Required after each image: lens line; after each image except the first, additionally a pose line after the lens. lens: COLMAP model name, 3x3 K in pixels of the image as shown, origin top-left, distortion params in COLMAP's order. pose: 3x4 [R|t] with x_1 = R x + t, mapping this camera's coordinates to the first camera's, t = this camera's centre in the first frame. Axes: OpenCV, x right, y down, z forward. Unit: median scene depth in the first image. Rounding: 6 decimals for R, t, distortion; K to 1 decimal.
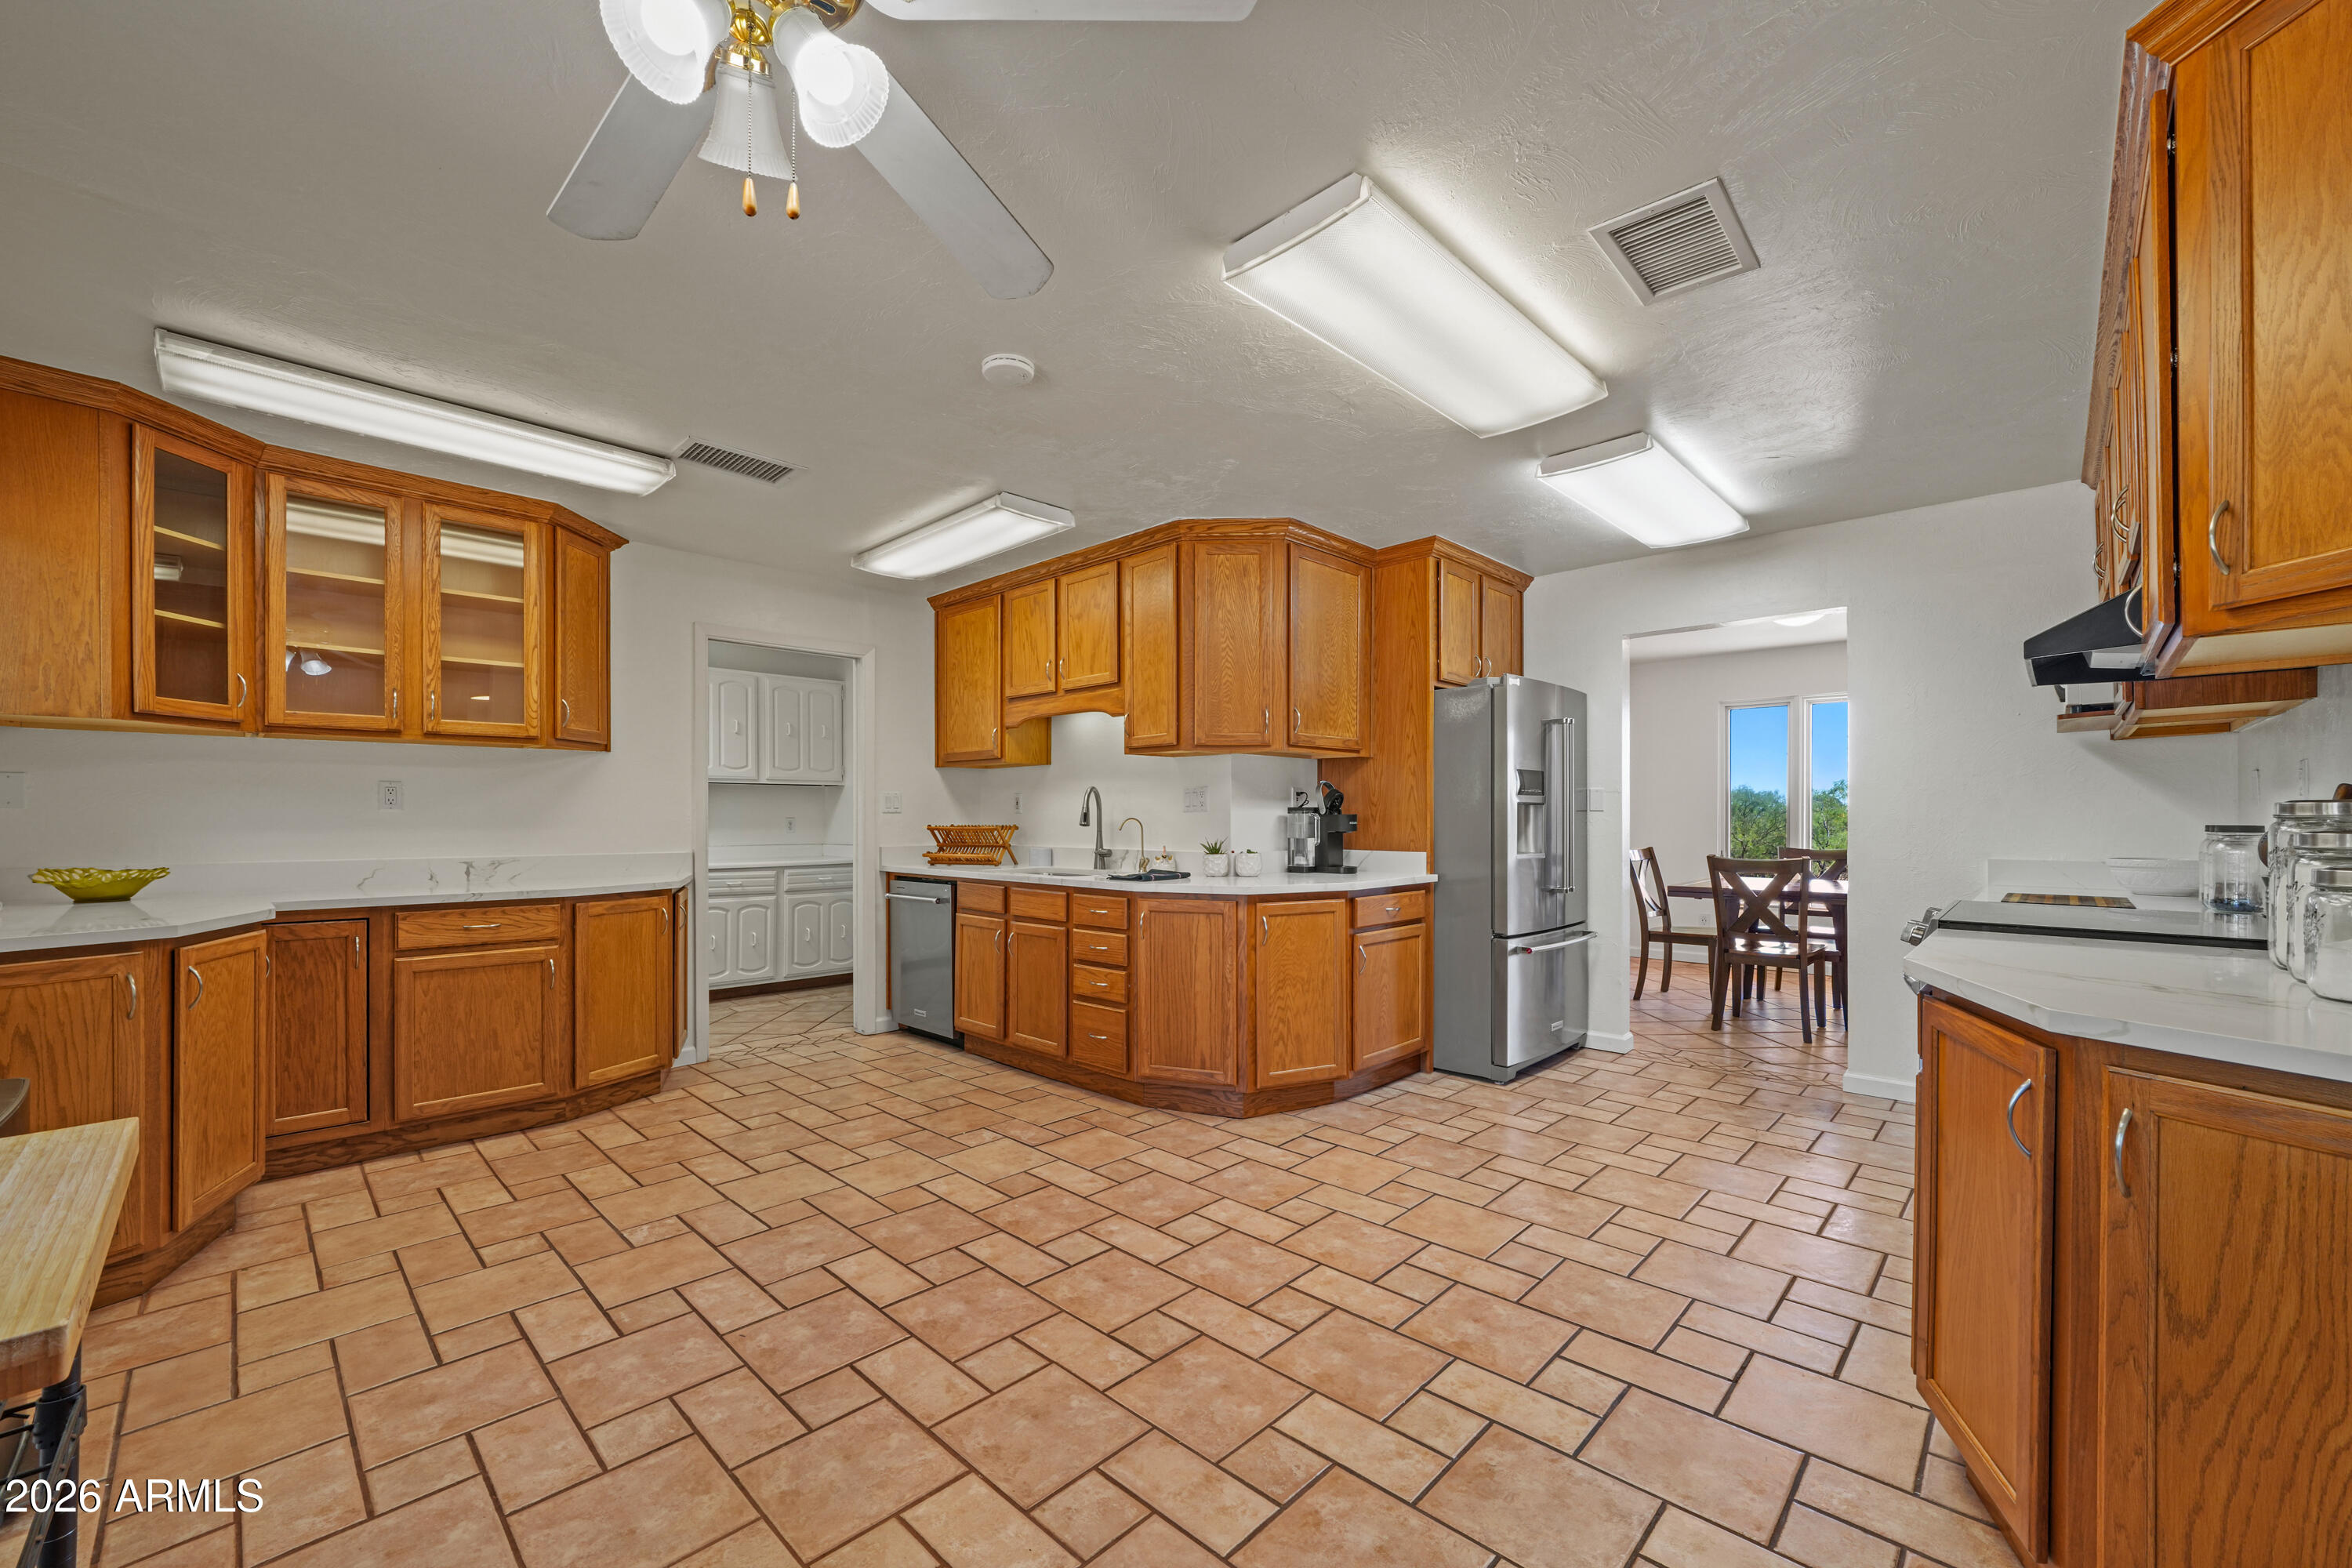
lens RADIAL K [[914.7, 0, 1201.5], [0, 914.7, 813.8], [0, 0, 1]] dist [-0.009489, 0.002127]
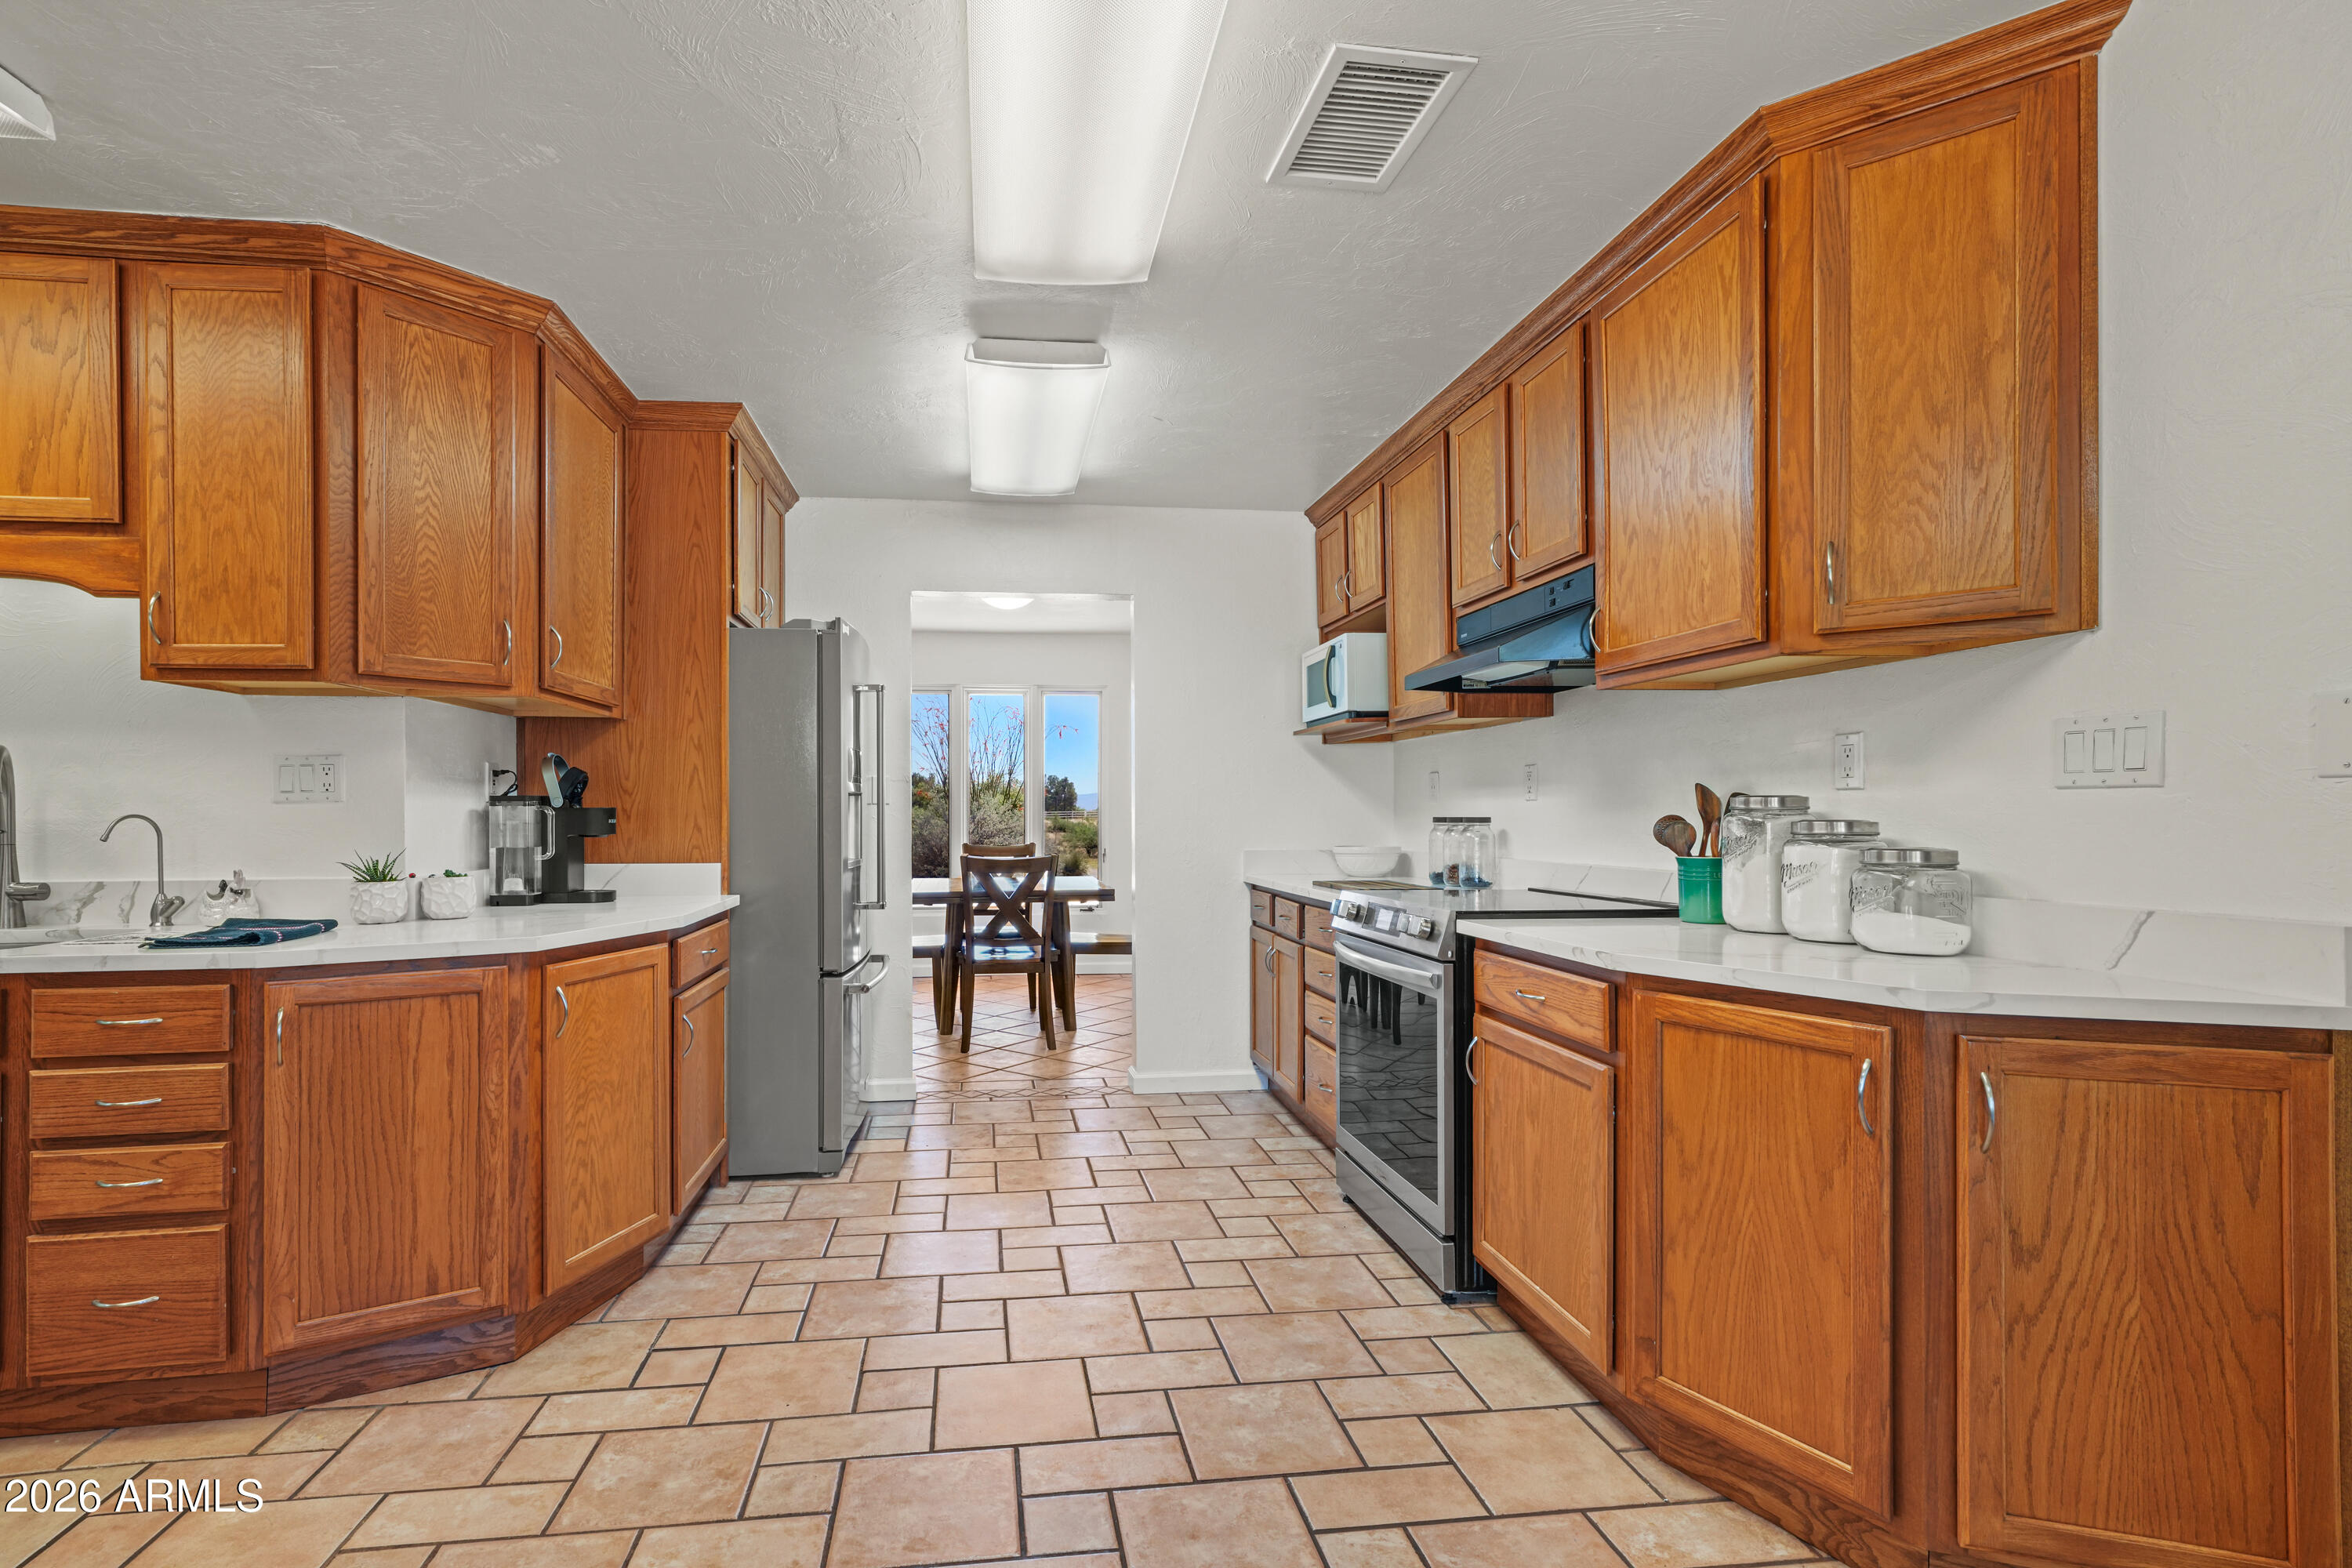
lens RADIAL K [[1090.3, 0, 1093.1], [0, 1090.3, 808.0], [0, 0, 1]] dist [0.007371, 0.003207]
pose [[0.654224, 0.000702, 0.756300, -0.221150], [-0.000150, 1.000000, -0.000799, 0.001512], [-0.756301, 0.000410, 0.654224, 0.298504]]
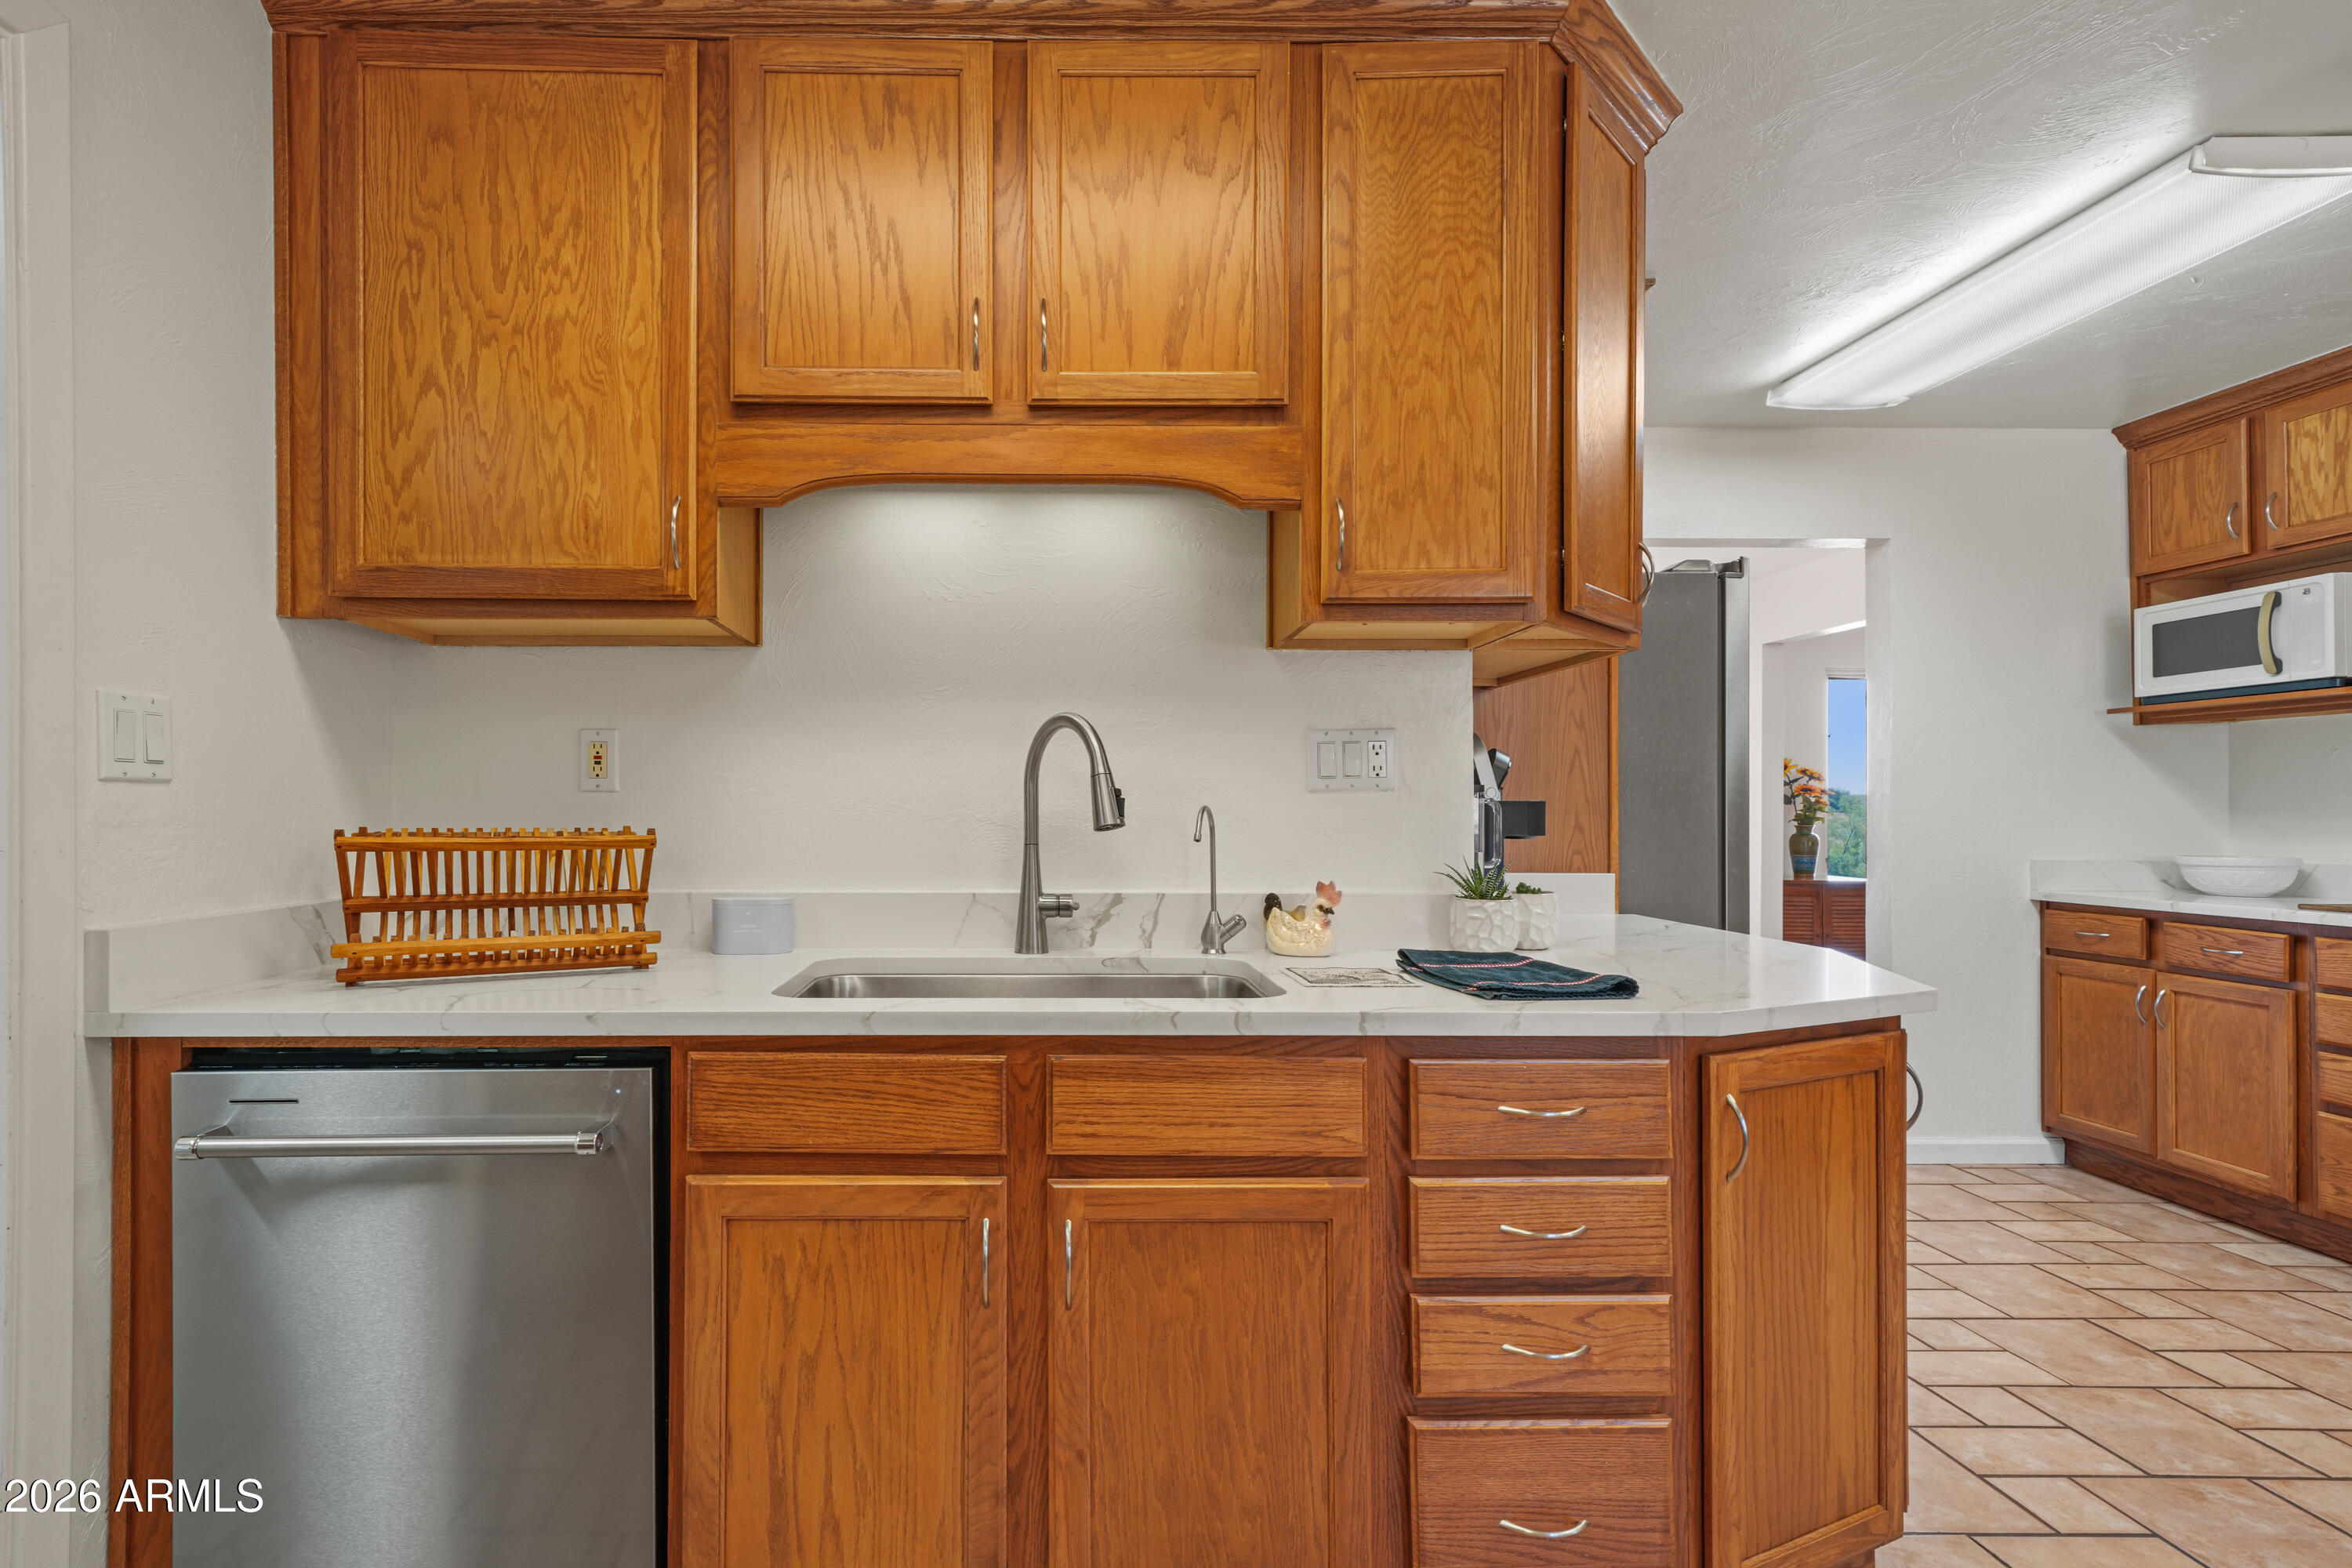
lens RADIAL K [[1123.7, 0, 1113.9], [0, 1123.7, 812.3], [0, 0, 1]] dist [0.005983, 0.002641]
pose [[0.727892, 0.001782, 0.685690, -0.491605], [-0.005341, 0.999981, 0.003071, 0.006818], [-0.685671, -0.005898, 0.727887, 0.855046]]
